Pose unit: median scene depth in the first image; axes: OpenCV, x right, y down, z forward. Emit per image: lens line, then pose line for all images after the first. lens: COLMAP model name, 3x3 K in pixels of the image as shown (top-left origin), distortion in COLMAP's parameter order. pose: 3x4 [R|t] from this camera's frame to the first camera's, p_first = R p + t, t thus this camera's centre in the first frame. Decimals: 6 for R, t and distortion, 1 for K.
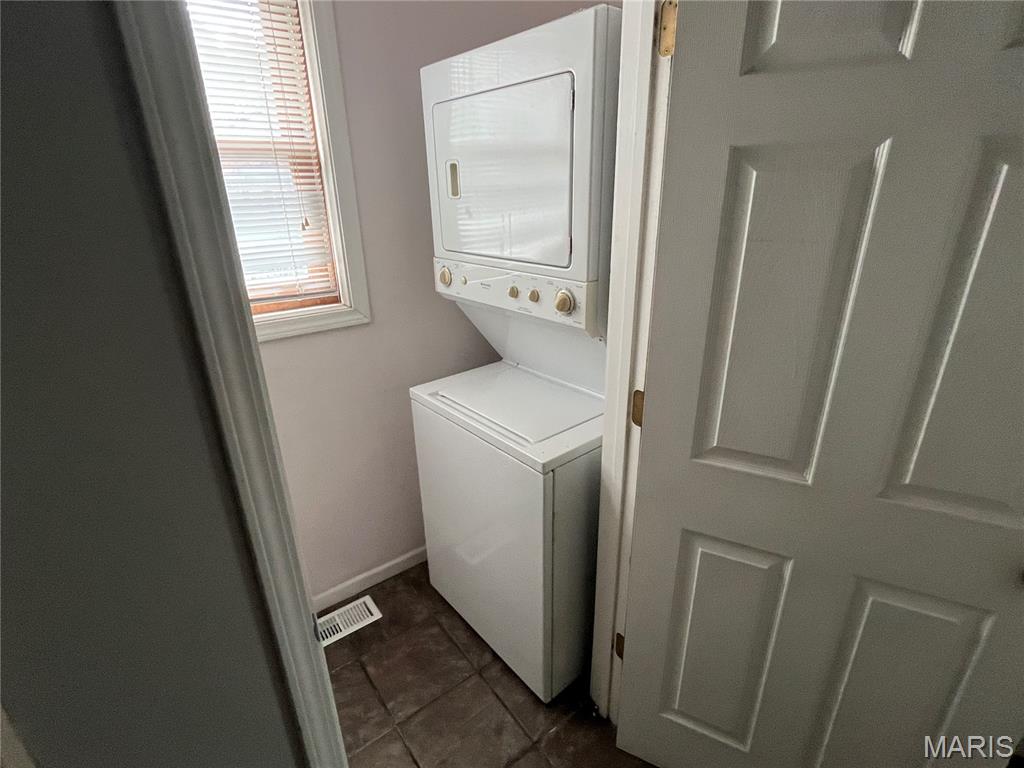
lens RADIAL K [[510.5, 0, 512.0], [0, 510.5, 384.0], [0, 0, 1]] dist [-0.002556, -0.000436]
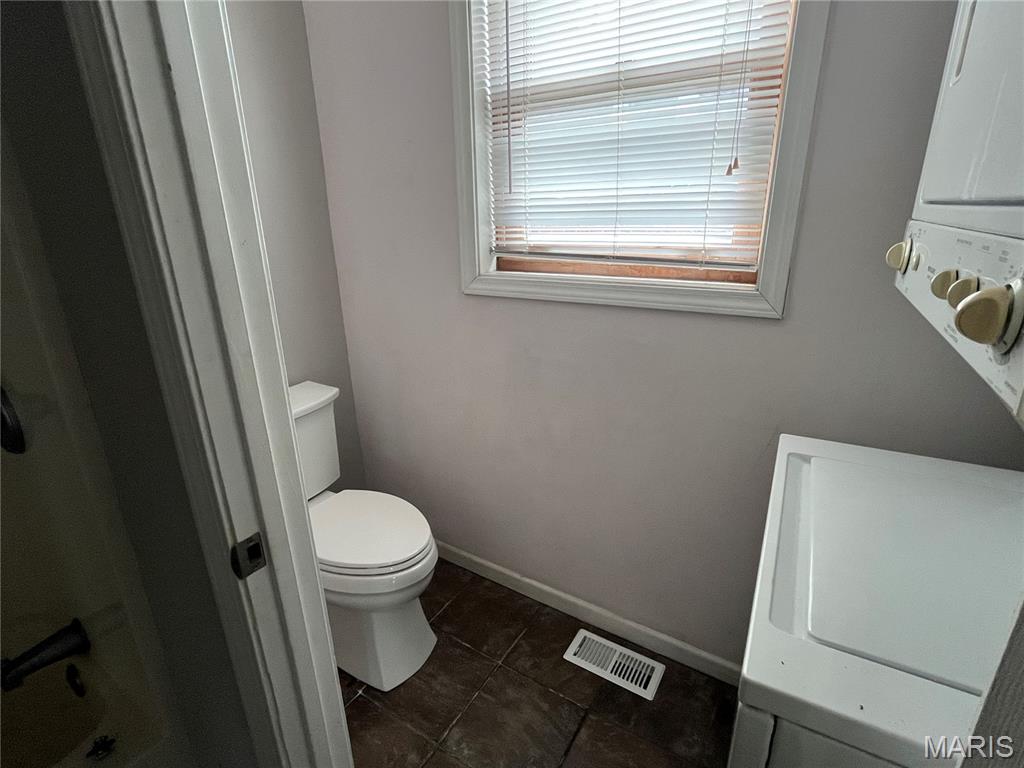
lens RADIAL K [[510.5, 0, 512.0], [0, 510.5, 384.0], [0, 0, 1]] dist [-0.002556, -0.000436]
pose [[0.344735, 0.317359, -0.883426, 0.210682], [-0.328781, 0.922323, 0.203034, -0.064897], [0.879239, 0.220461, 0.422299, 0.445708]]
